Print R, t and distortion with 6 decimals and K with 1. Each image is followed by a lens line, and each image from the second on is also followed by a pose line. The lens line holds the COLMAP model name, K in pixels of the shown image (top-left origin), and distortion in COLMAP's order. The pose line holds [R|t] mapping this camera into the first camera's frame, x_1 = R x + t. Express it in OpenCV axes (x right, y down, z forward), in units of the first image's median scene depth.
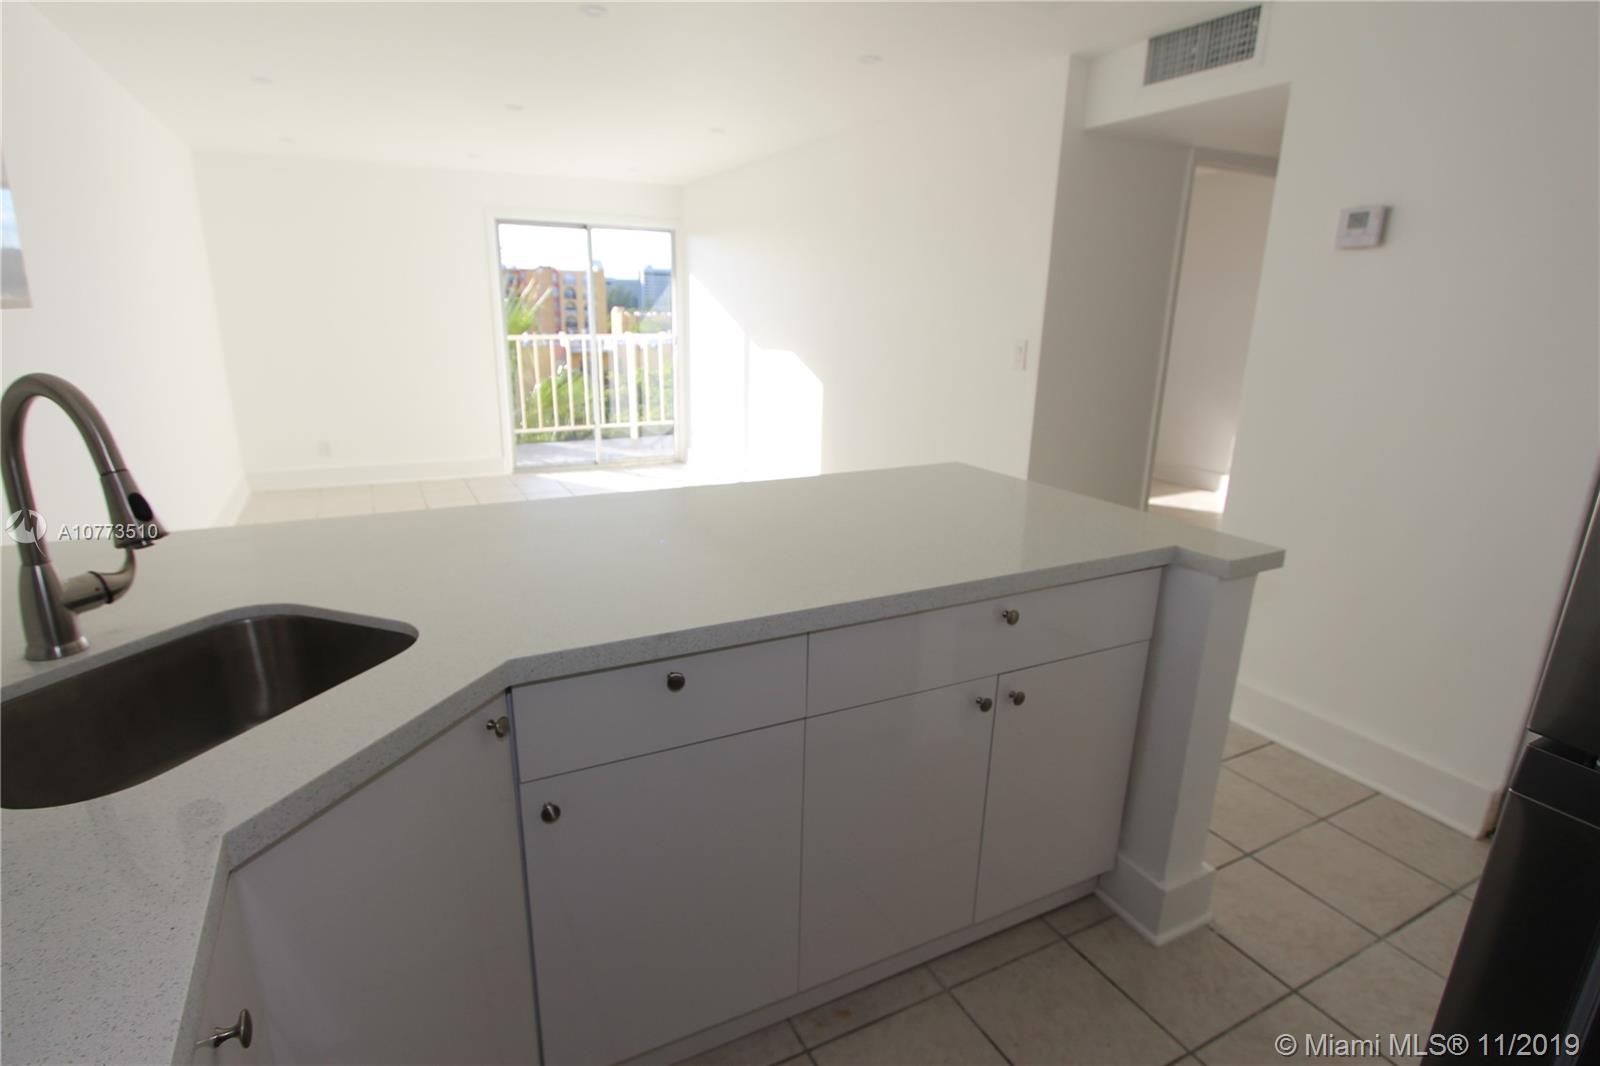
lens RADIAL K [[819.9, 0, 795.3], [0, 819.9, 539.4], [0, 0, 1]] dist [-0.014544, 0.001116]
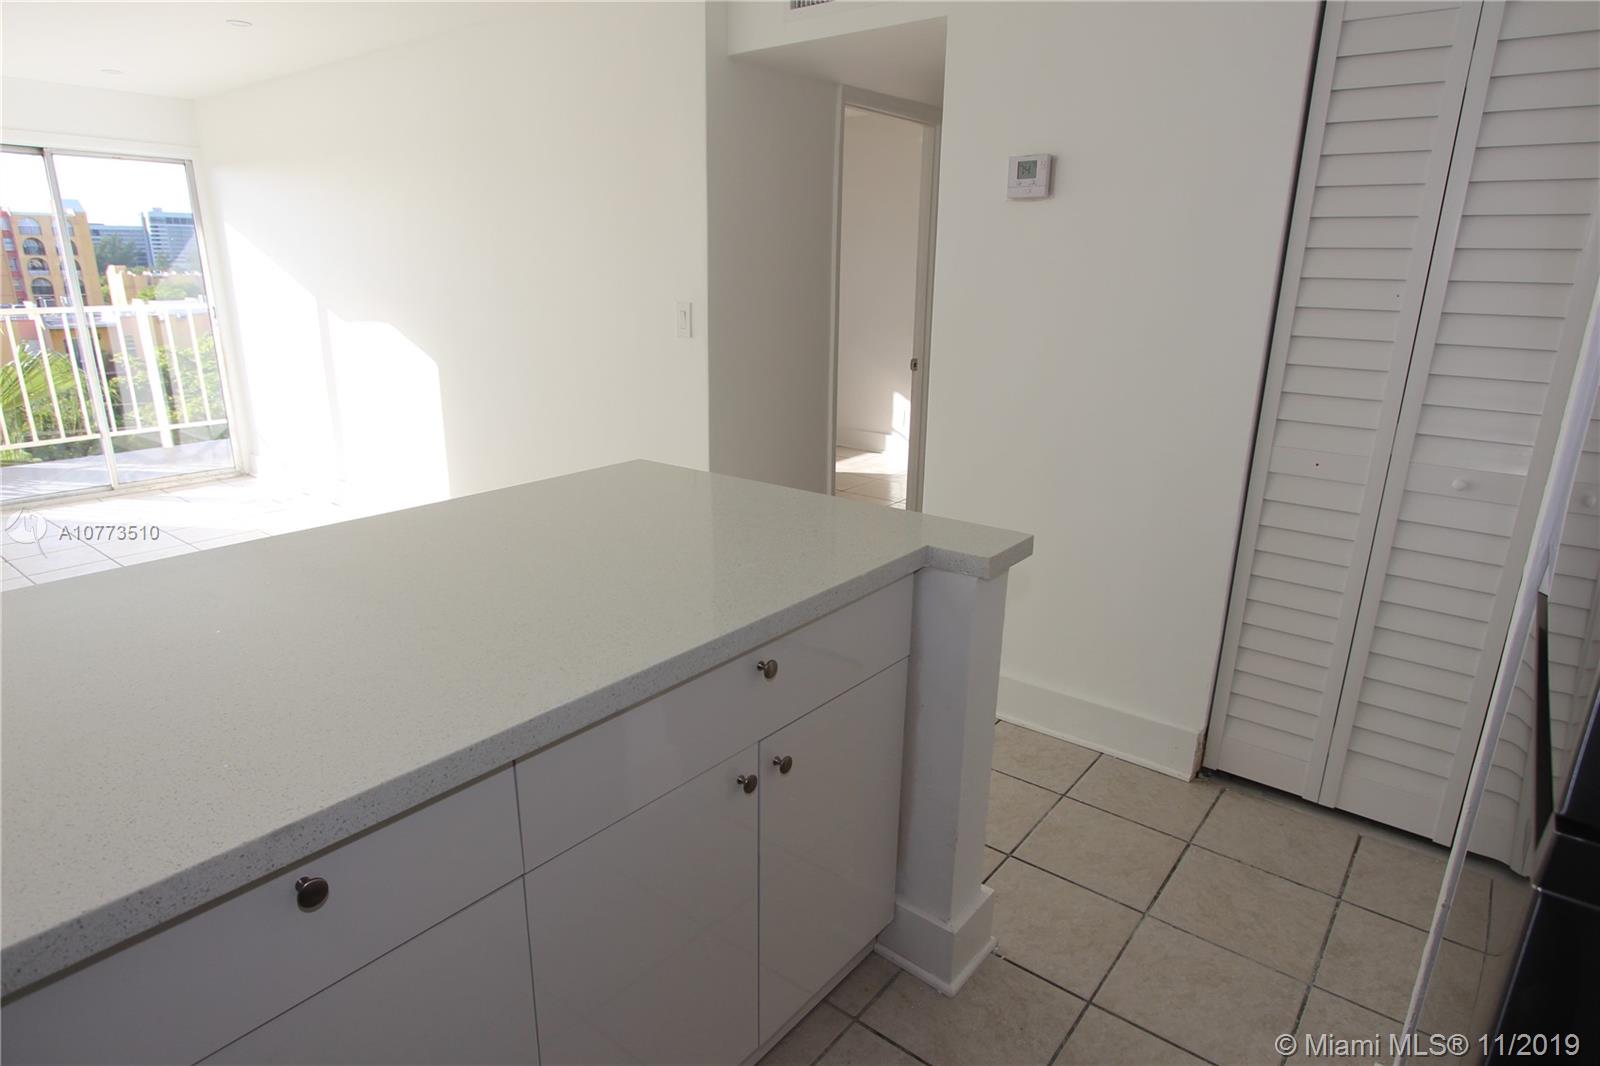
lens RADIAL K [[912.0, 0, 792.2], [0, 912.0, 543.2], [0, 0, 1]] dist [-0.009019, -0.001481]
pose [[0.915383, -0.126217, 0.382288, -0.022559], [0.116236, 0.992002, 0.049196, -0.042297], [-0.385440, -0.000597, 0.922733, 0.119740]]
